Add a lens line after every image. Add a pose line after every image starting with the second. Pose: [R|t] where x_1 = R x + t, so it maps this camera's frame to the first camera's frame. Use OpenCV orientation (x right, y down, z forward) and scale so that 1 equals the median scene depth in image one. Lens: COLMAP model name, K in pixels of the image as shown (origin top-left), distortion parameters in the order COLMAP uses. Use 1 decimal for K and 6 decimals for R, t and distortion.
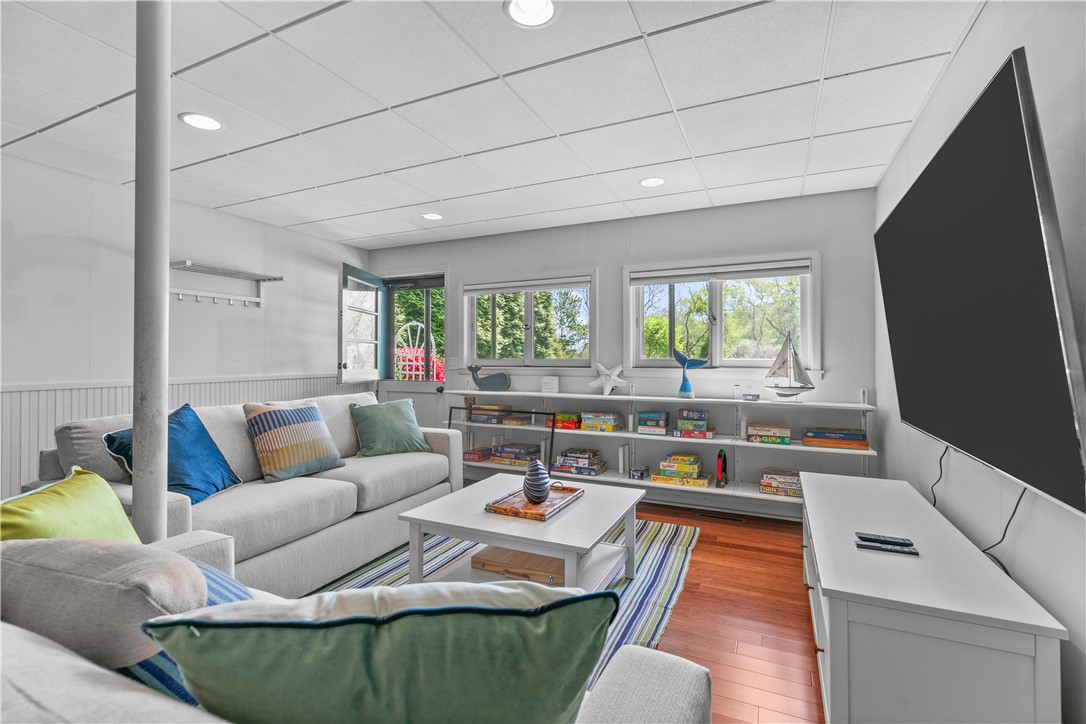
lens RADIAL K [[490.2, 0, 540.7], [0, 490.2, 360.8], [0, 0, 1]] dist [0.008459, 0.000188]
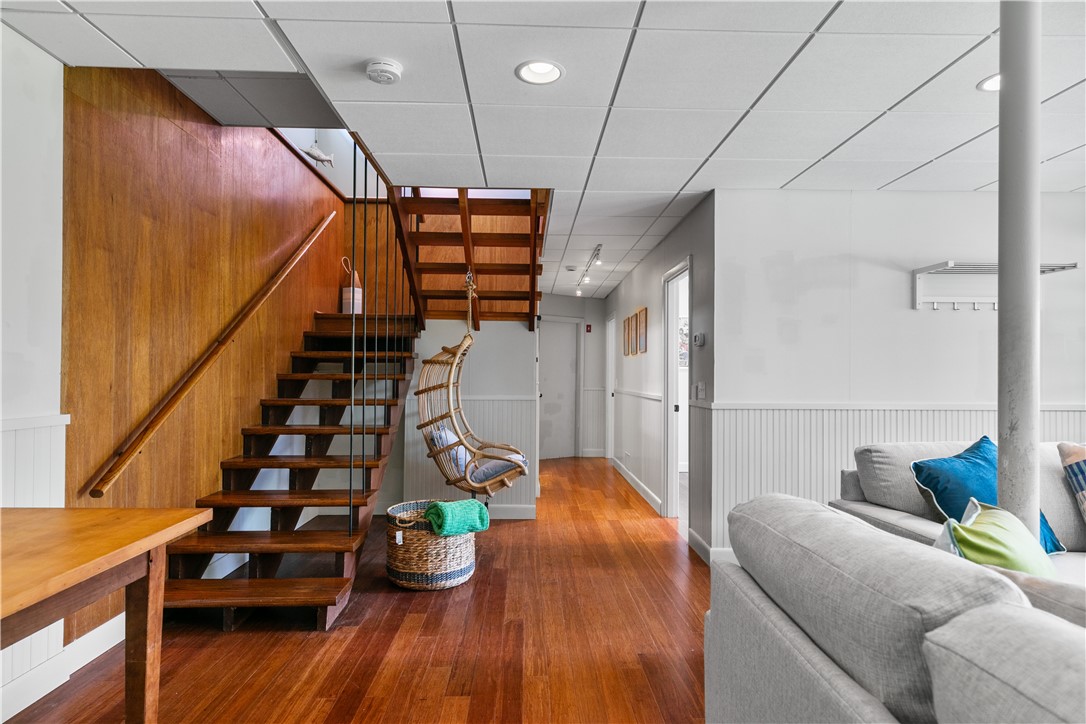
lens RADIAL K [[628.9, 0, 542.4], [0, 628.9, 366.2], [0, 0, 1]] dist [0.000086, -0.000418]
pose [[0.446866, -0.009257, -0.894553, -0.083478], [-0.013769, 0.999757, -0.017223, 0.000402], [0.894495, 0.020013, 0.446630, -0.078848]]
